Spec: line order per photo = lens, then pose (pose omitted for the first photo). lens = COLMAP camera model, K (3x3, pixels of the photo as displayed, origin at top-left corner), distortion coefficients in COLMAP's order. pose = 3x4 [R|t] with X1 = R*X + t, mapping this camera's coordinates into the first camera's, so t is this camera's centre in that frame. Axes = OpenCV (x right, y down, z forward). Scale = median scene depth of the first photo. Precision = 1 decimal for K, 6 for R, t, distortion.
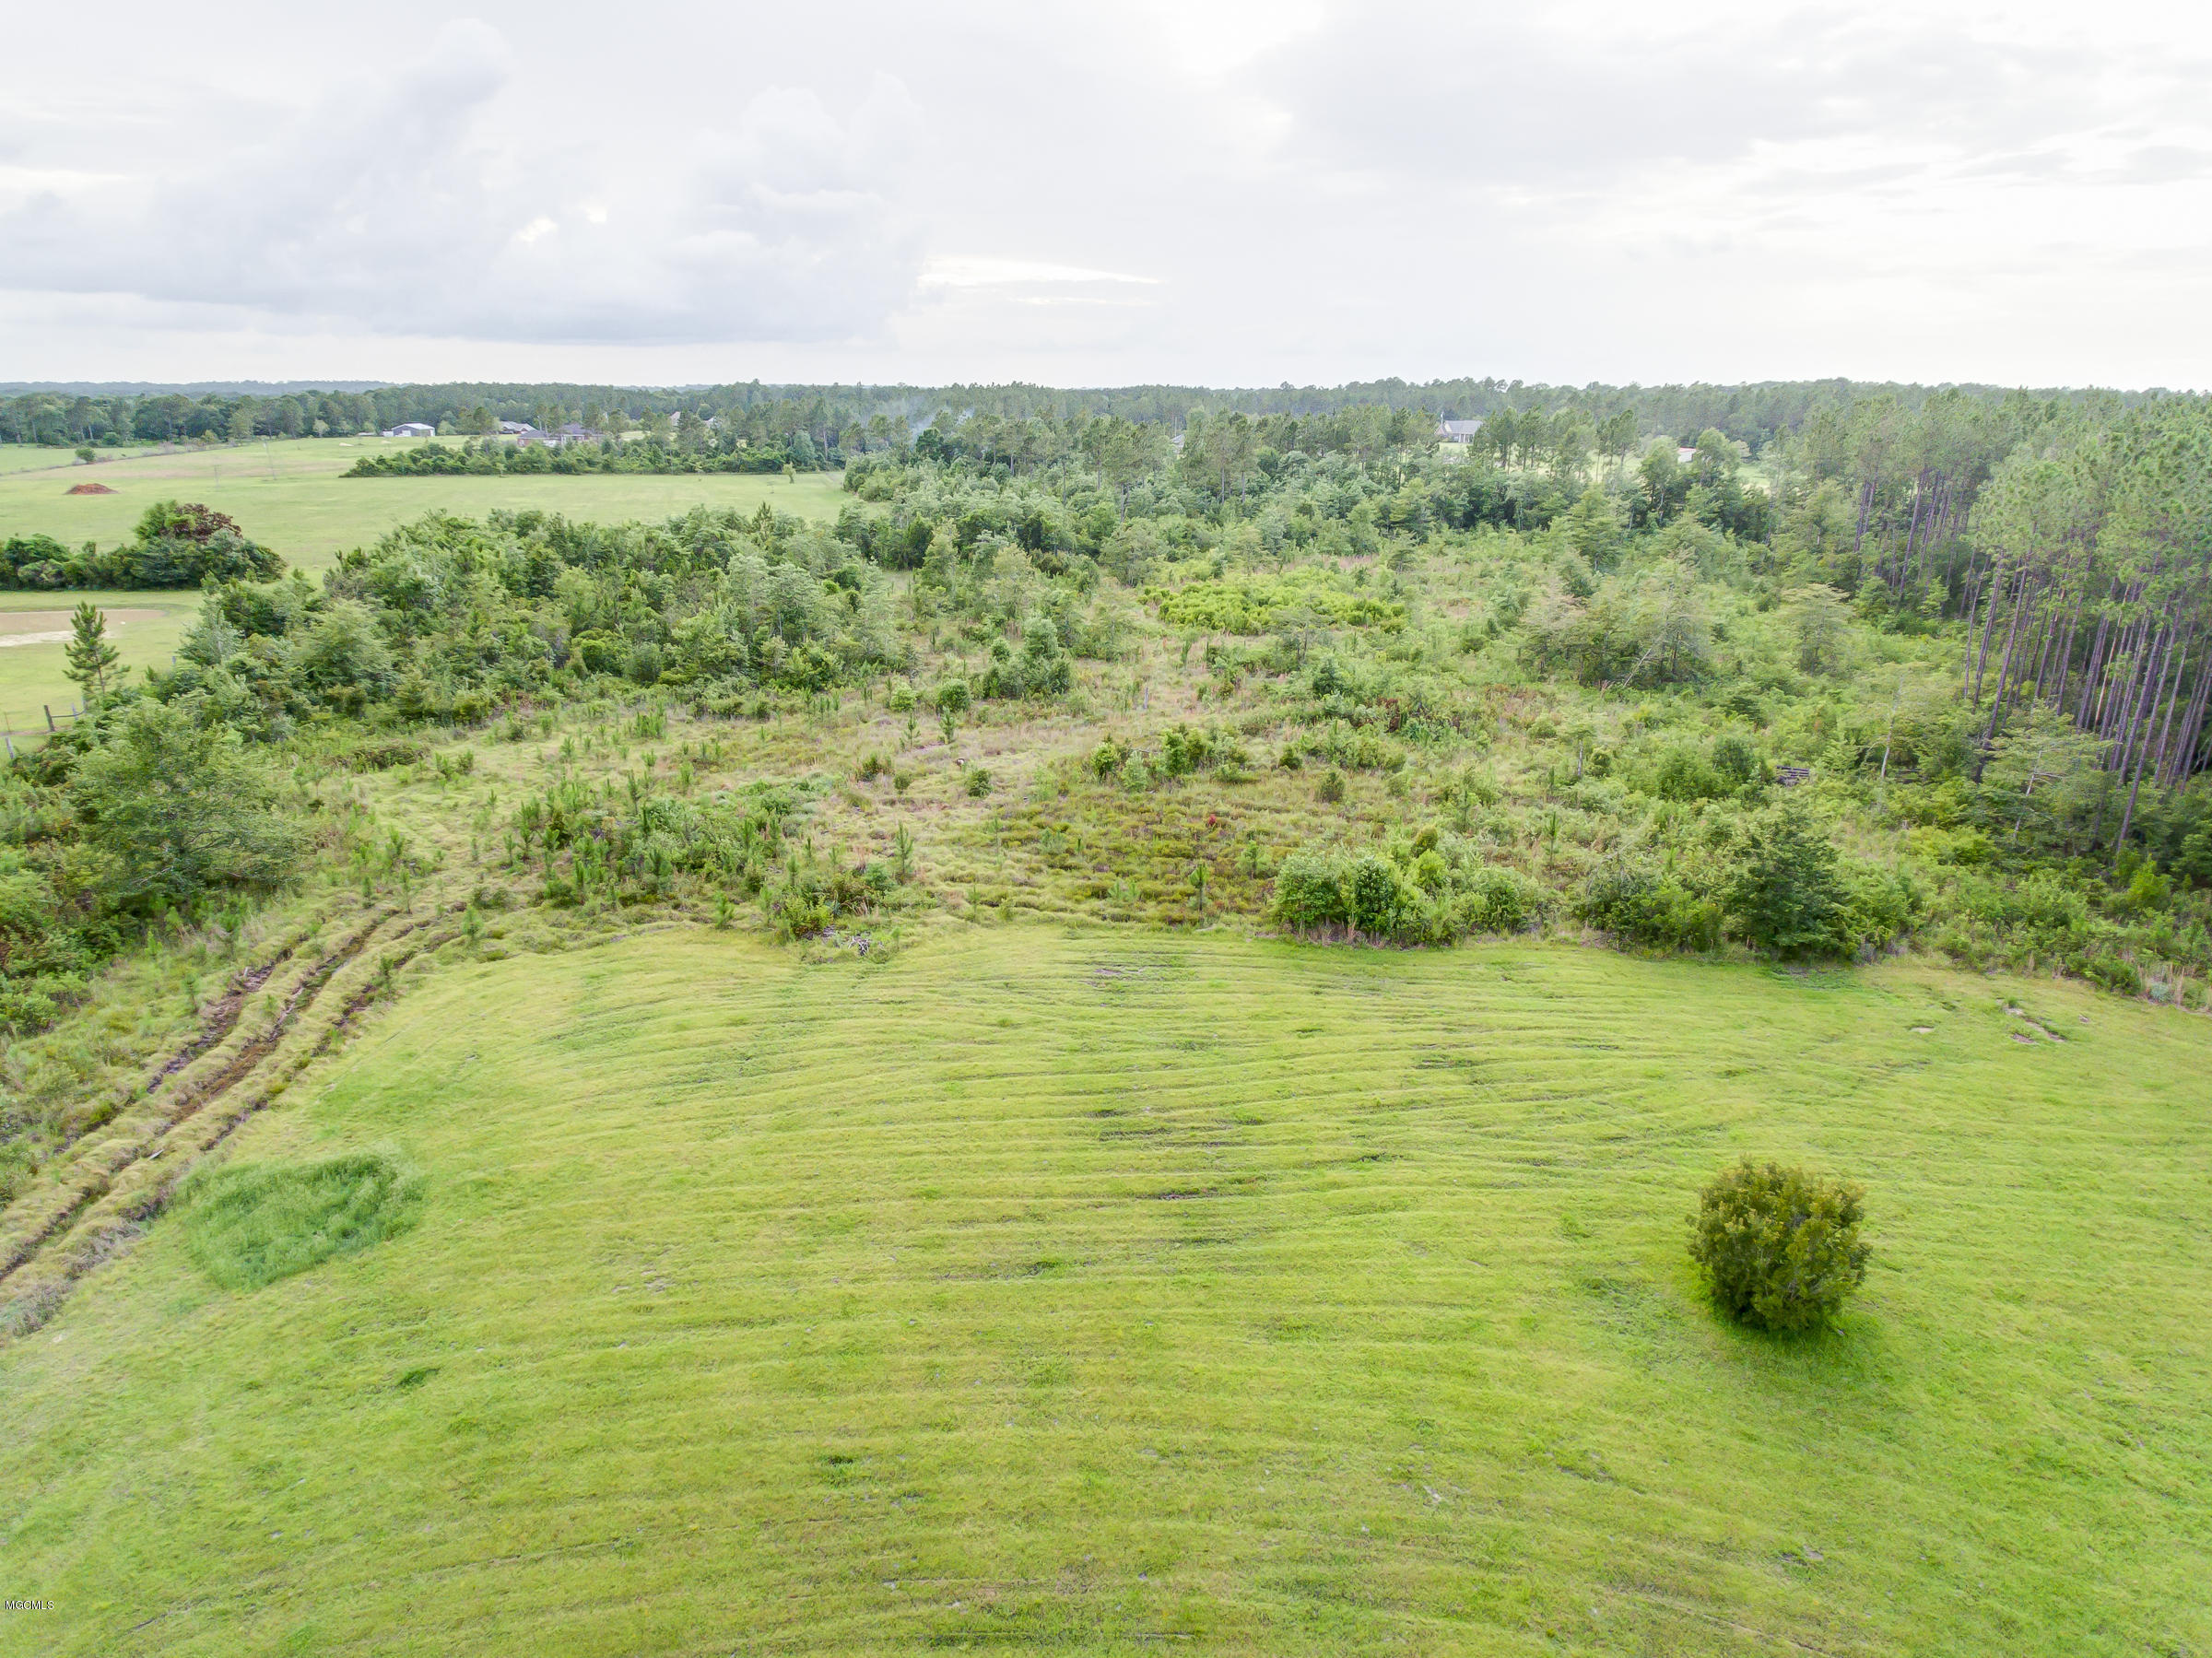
lens RADIAL K [[1308.0, 0, 1114.7], [0, 1308.0, 832.7], [0, 0, 1]] dist [-0.004829, 0.002910]
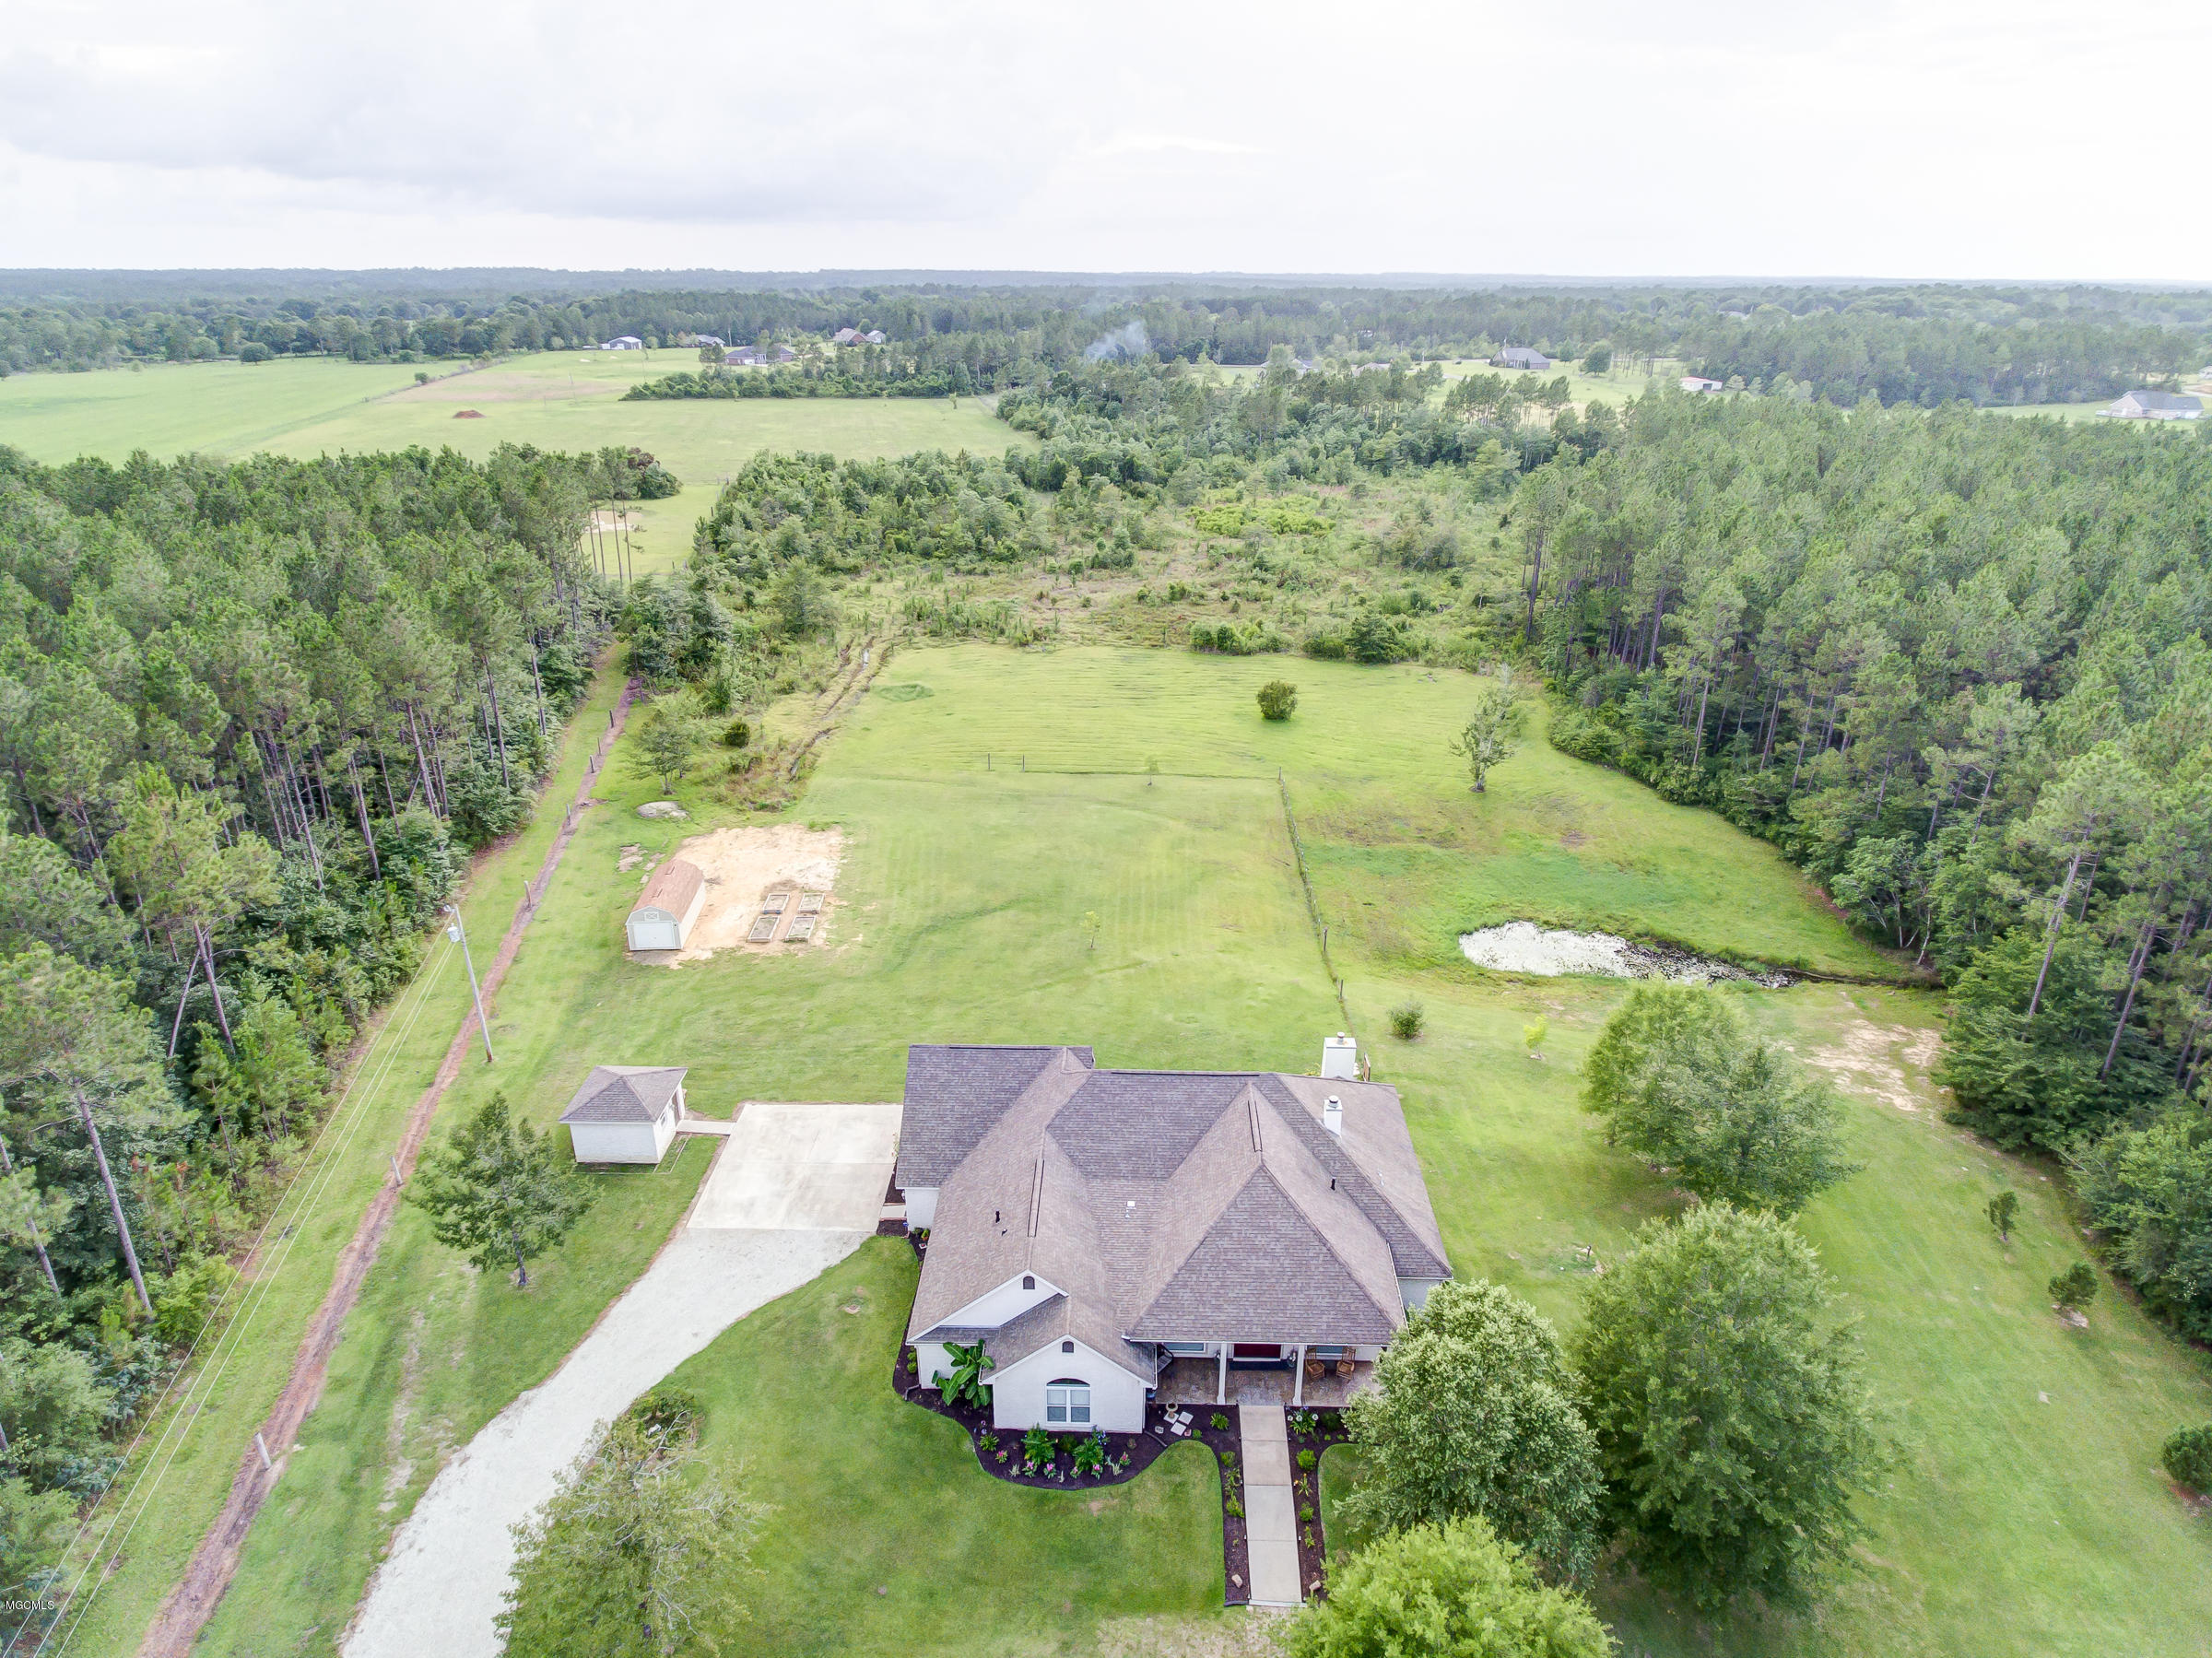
lens RADIAL K [[1304.6, 0, 1115.8], [0, 1304.6, 835.3], [0, 0, 1]] dist [-0.002849, 0.001162]
pose [[0.995765, 0.037729, -0.083837, 0.076011], [-0.030660, 0.995988, 0.084066, 0.085196], [0.086672, -0.081139, 0.992927, -0.640307]]
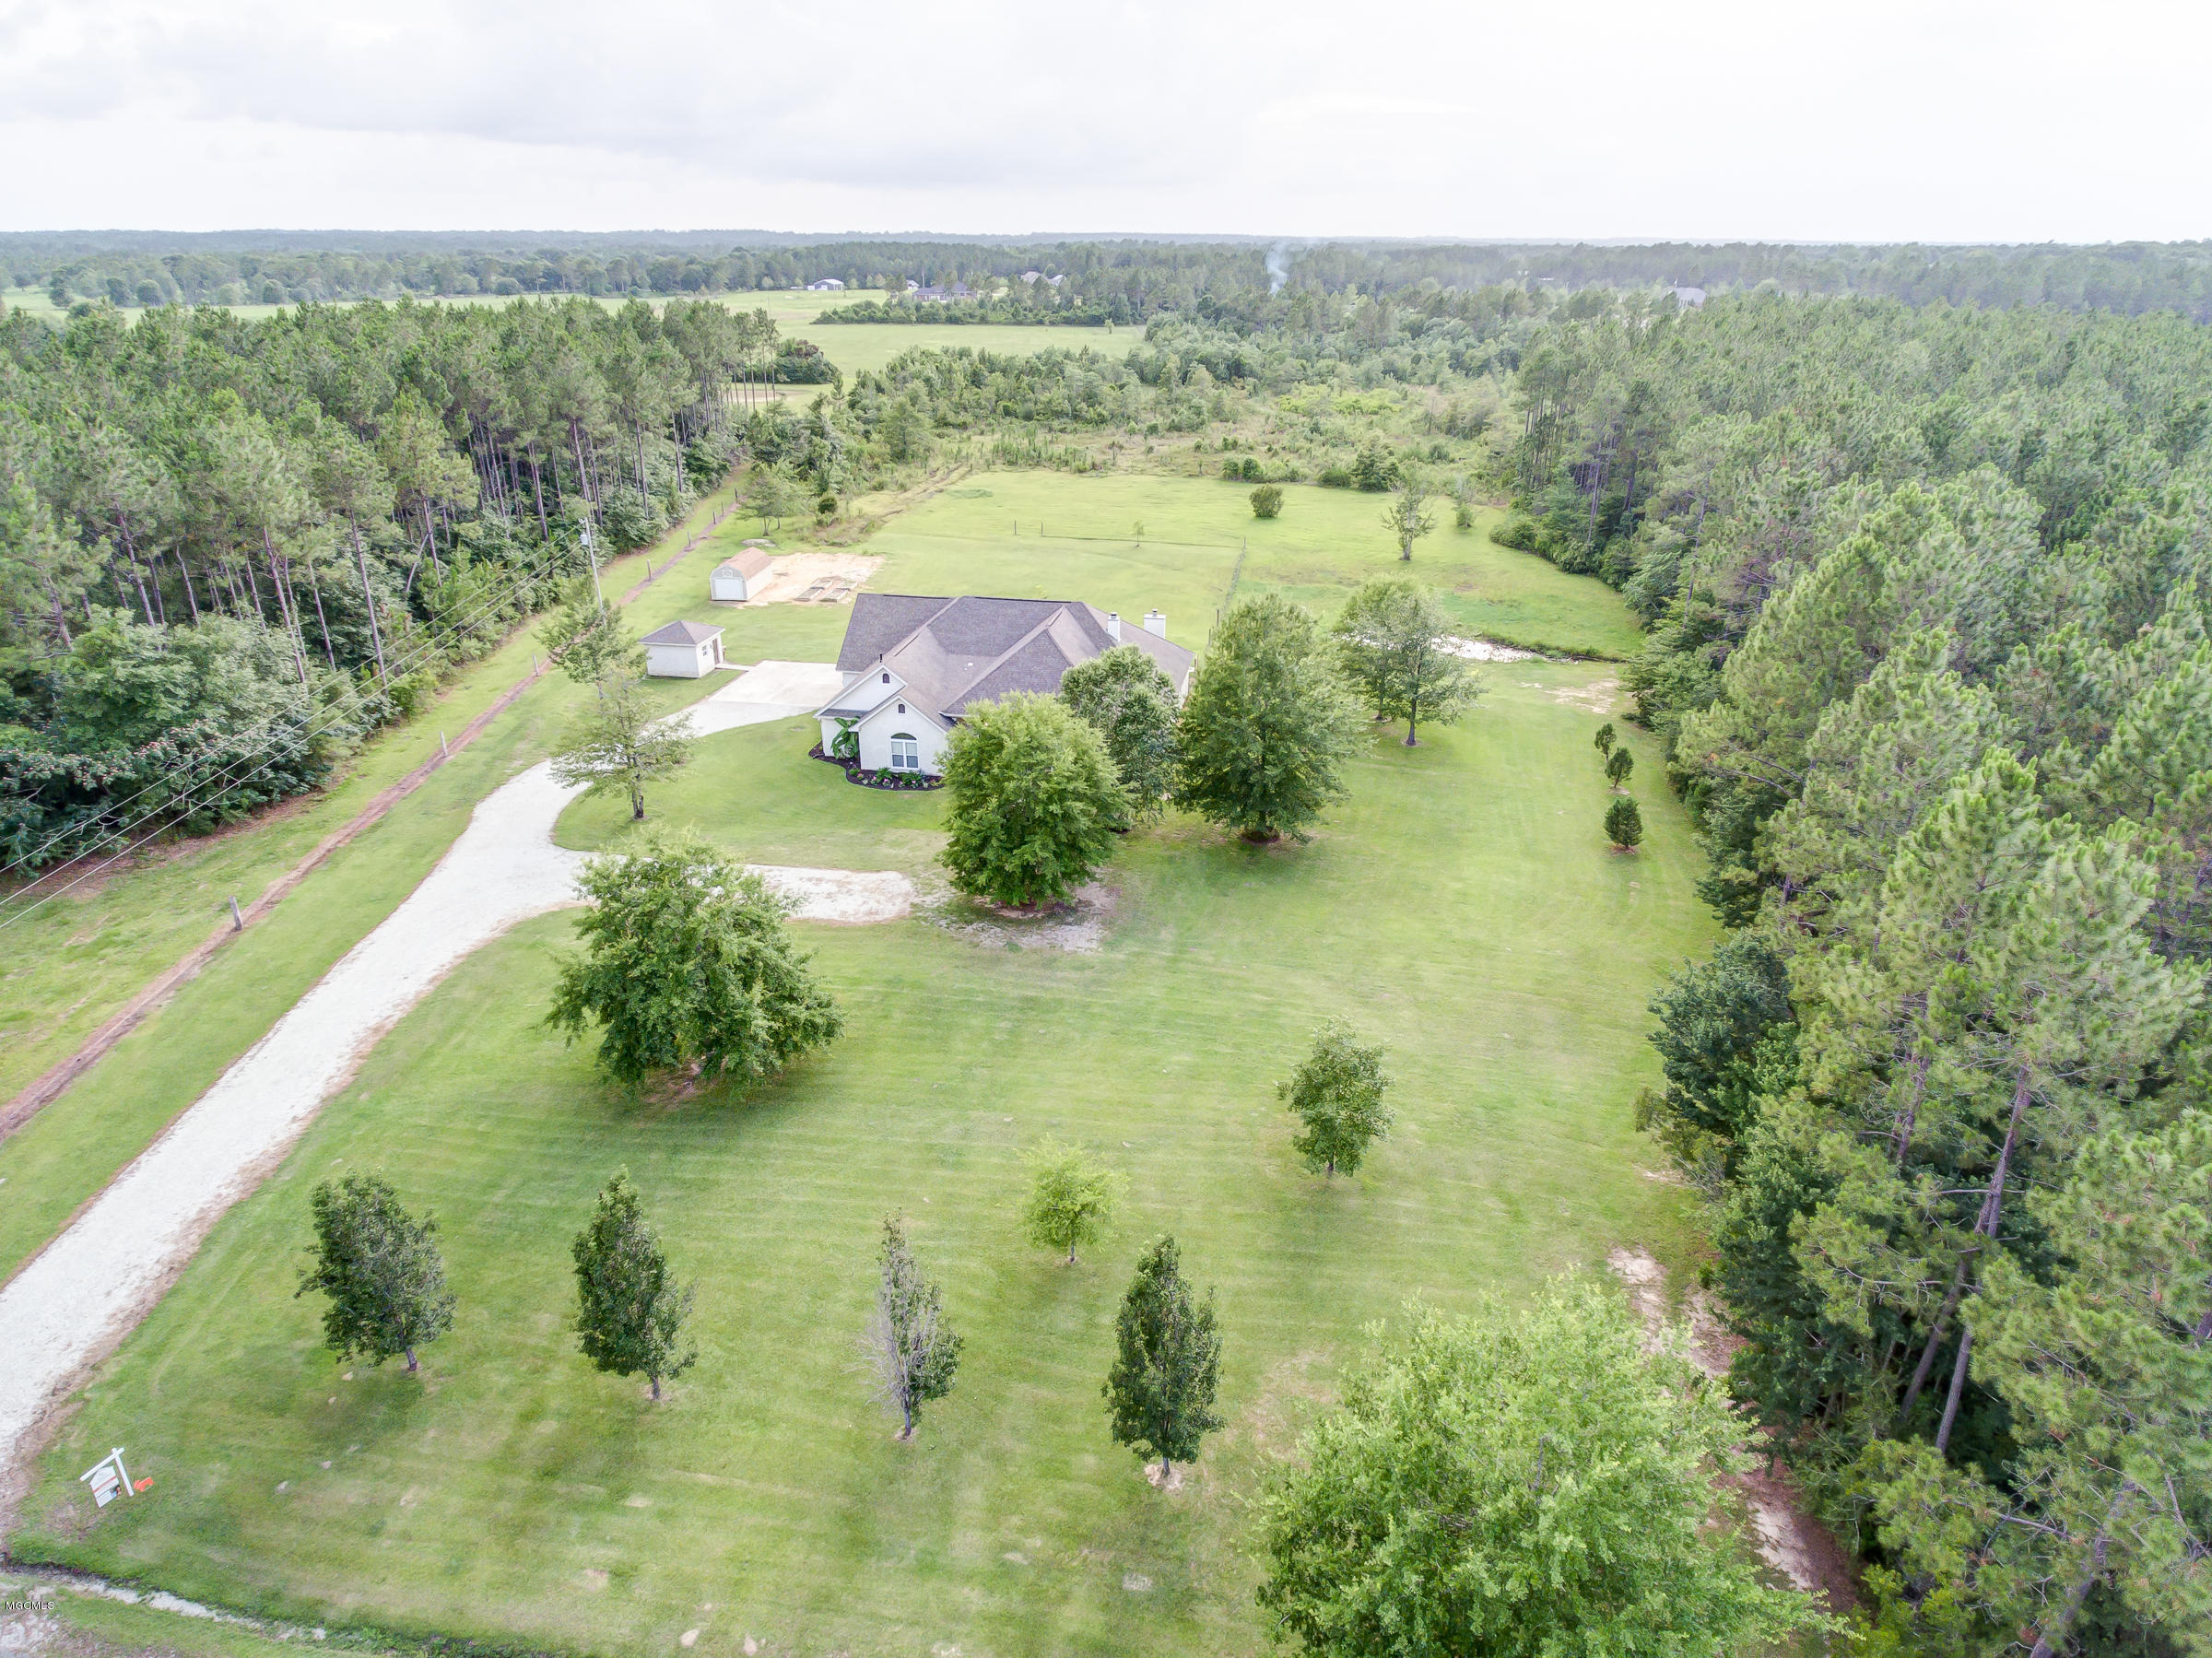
lens RADIAL K [[1310.6, 0, 1118.5], [0, 1310.6, 828.8], [0, 0, 1]] dist [-0.003965, -0.000145]
pose [[0.971310, 0.099777, -0.215875, 0.237607], [-0.078099, 0.991215, 0.106741, 0.217268], [0.224629, -0.086819, 0.970569, -0.819054]]
